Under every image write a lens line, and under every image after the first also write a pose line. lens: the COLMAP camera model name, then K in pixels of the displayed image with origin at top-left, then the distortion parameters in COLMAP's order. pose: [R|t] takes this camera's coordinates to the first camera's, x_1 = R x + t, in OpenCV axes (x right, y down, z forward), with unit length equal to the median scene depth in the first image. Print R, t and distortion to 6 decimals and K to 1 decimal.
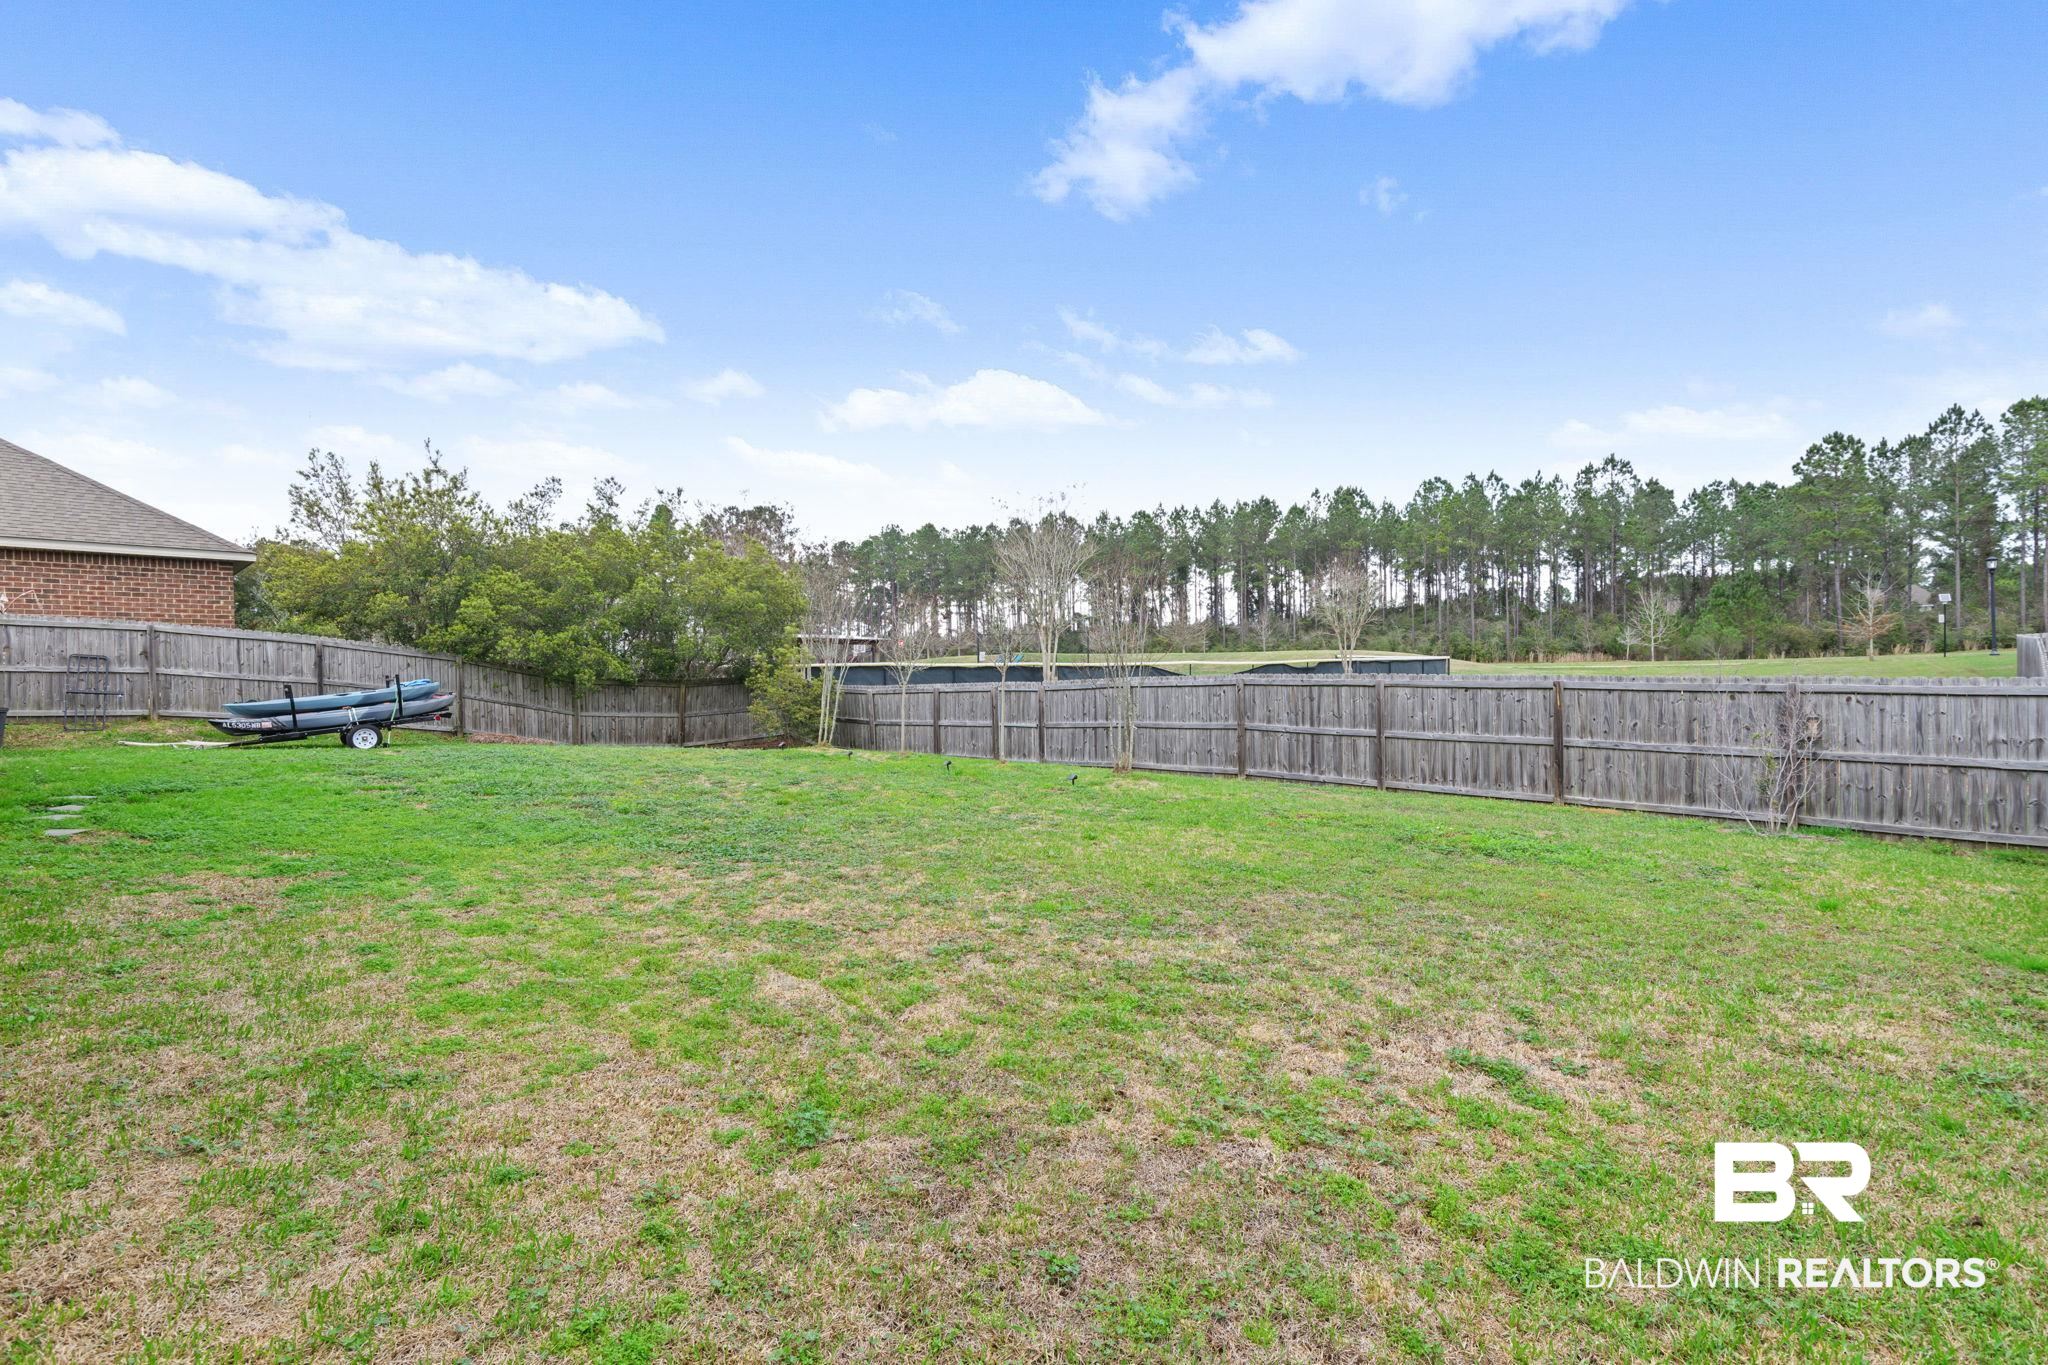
lens RADIAL K [[934.0, 0, 1024.0], [0, 934.0, 682.5], [0, 0, 1]] dist [0.015345, -0.000083]
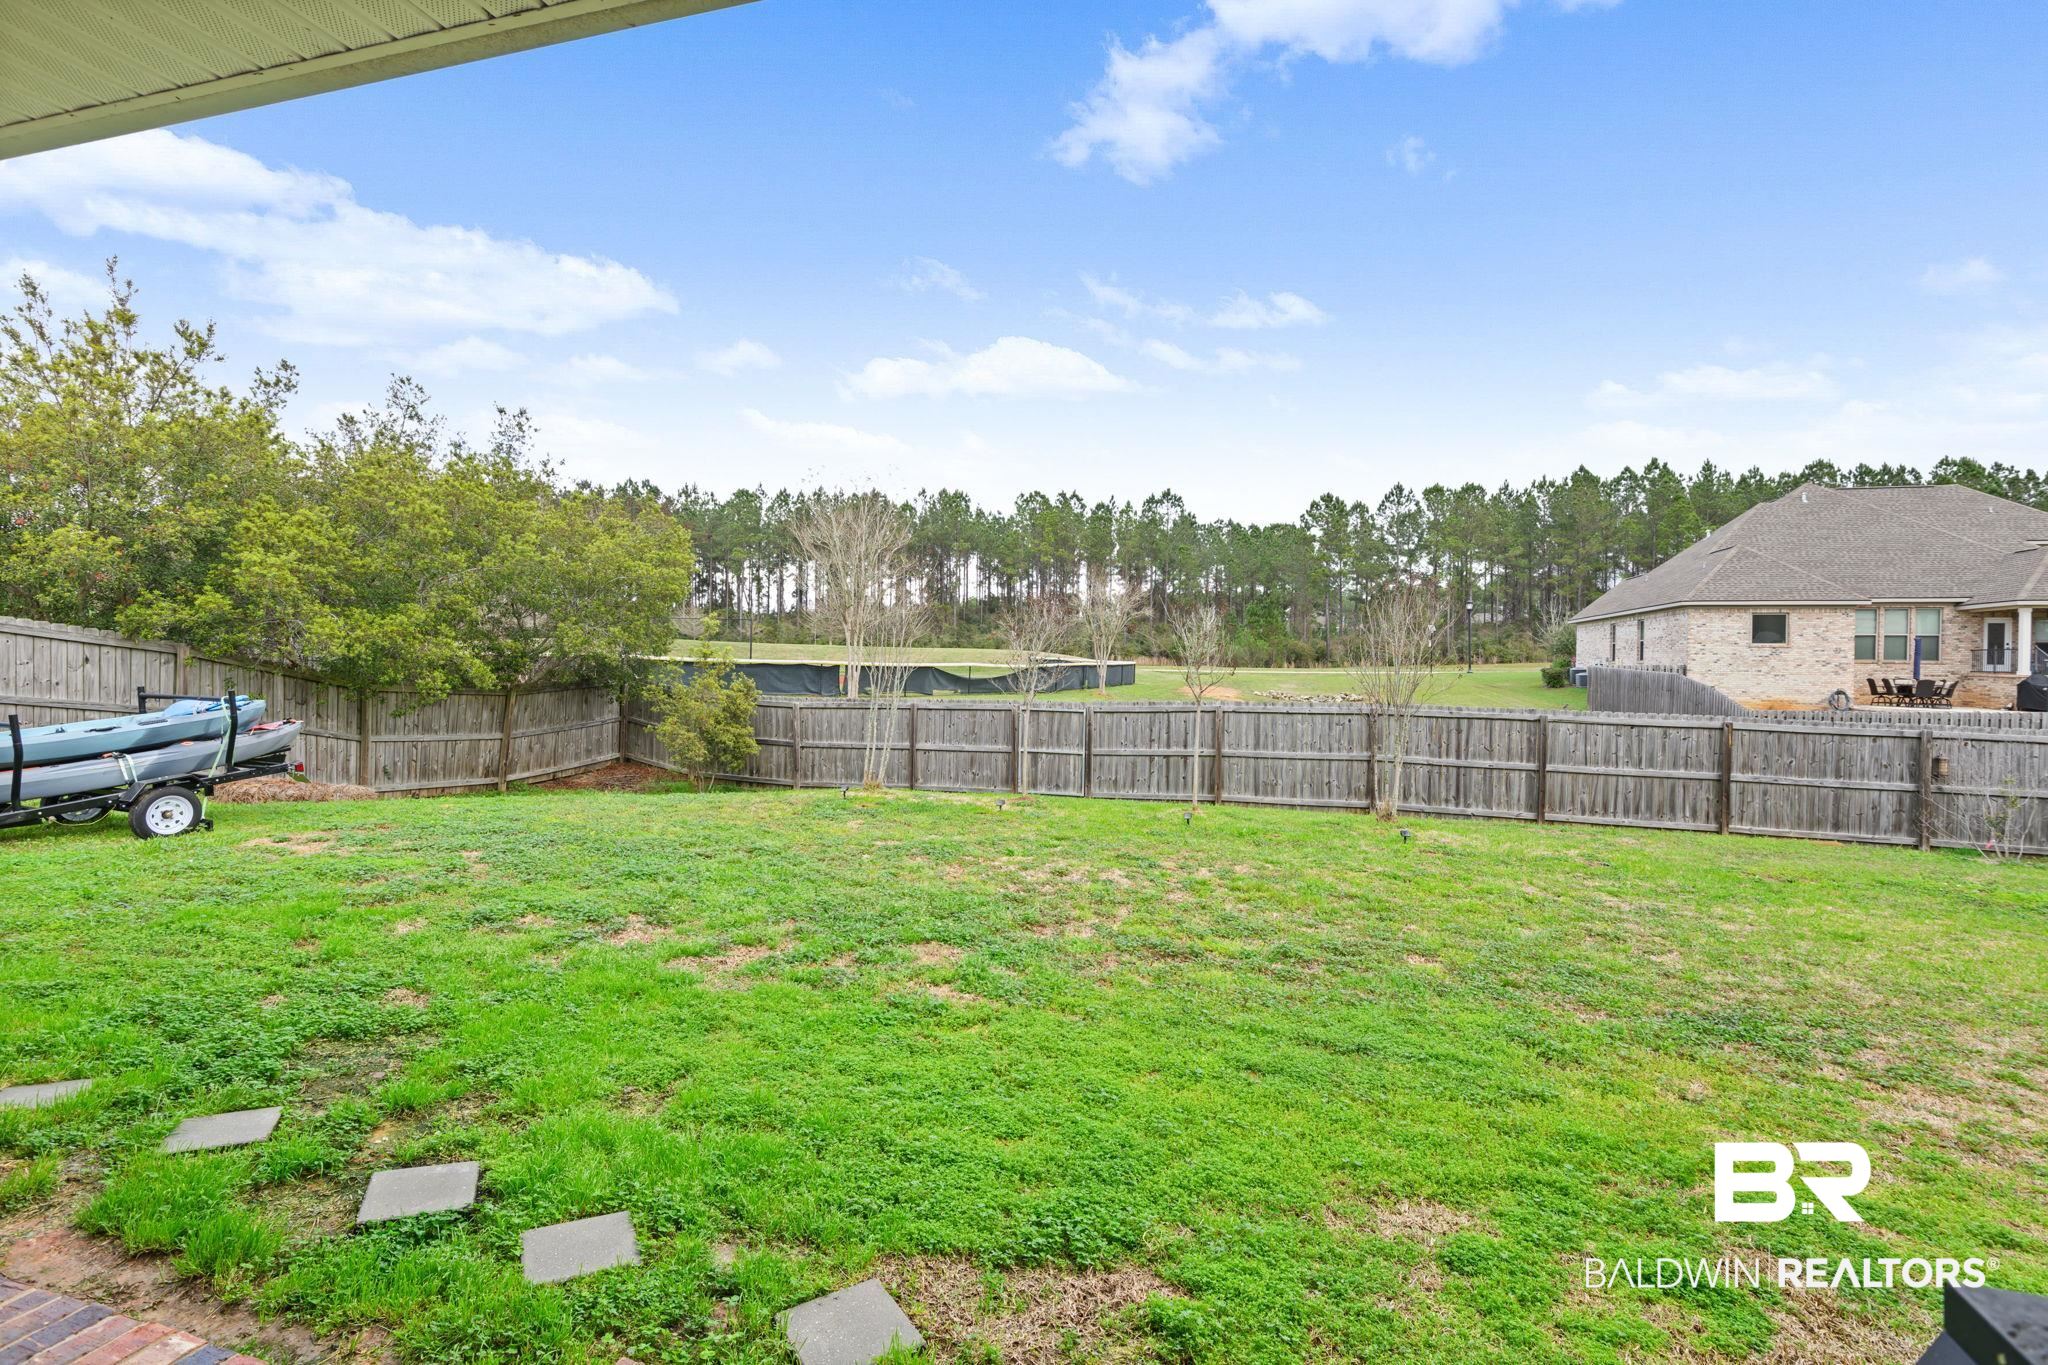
lens RADIAL K [[930.5, 0, 1022.3], [0, 930.5, 667.8], [0, 0, 1]] dist [0.003665, -0.005222]
pose [[0.882244, 0.025189, 0.470118, -0.527106], [-0.024496, 0.999671, -0.007593, -0.028708], [-0.470154, -0.004817, 0.882571, 0.325865]]
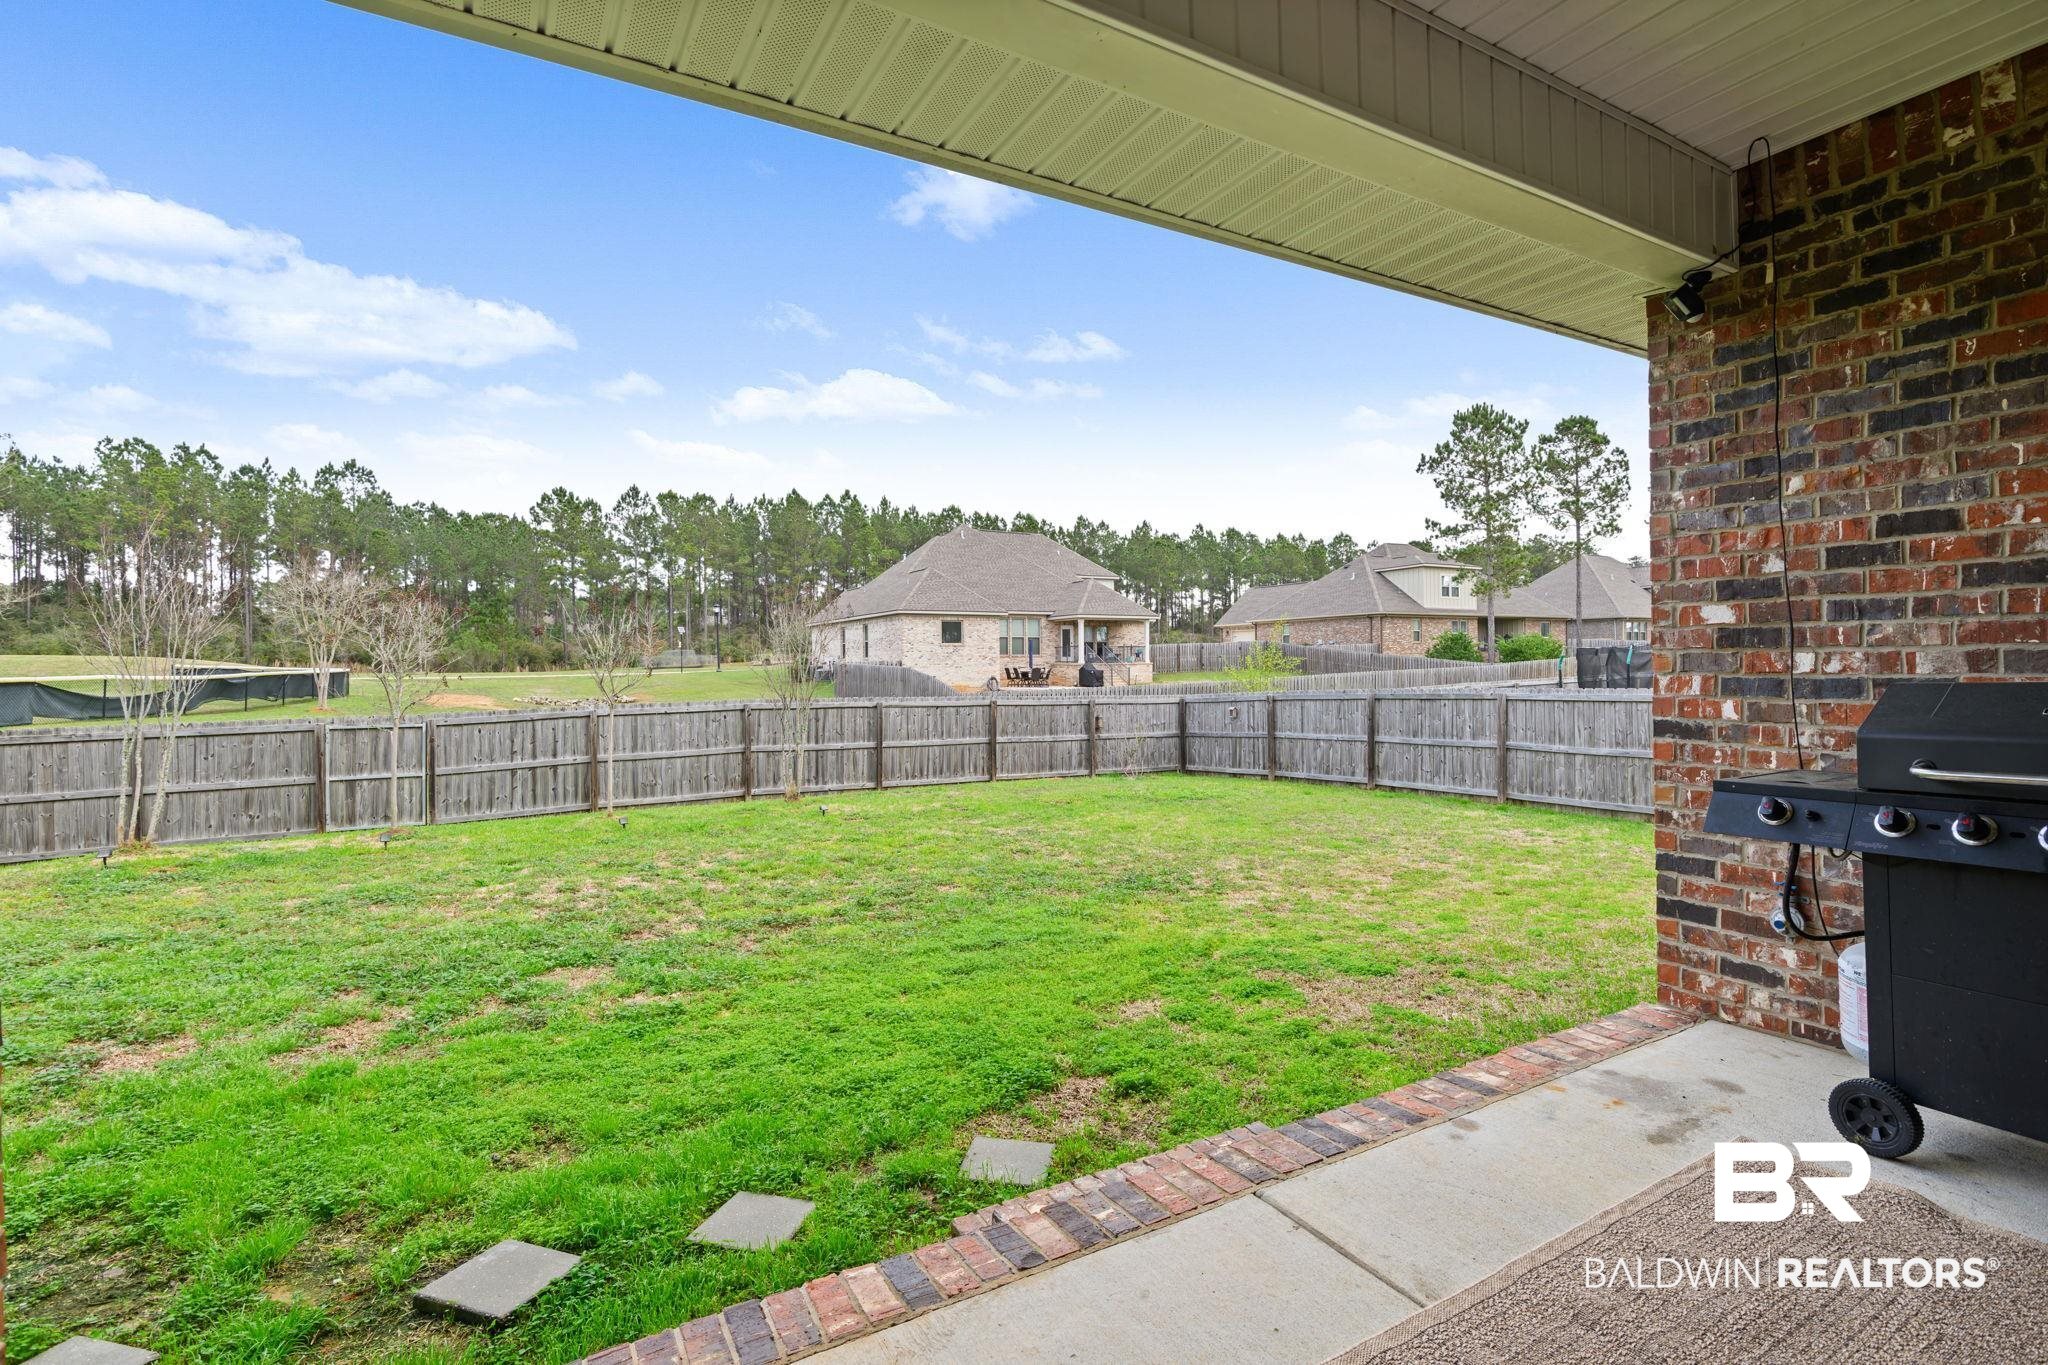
lens RADIAL K [[930.5, 0, 1022.3], [0, 930.5, 667.8], [0, 0, 1]] dist [0.003665, -0.005222]
pose [[0.280462, 0.010138, 0.959811, -0.668681], [0.012531, 0.999820, -0.014222, -0.025080], [-0.959783, 0.016016, 0.280285, 0.409853]]
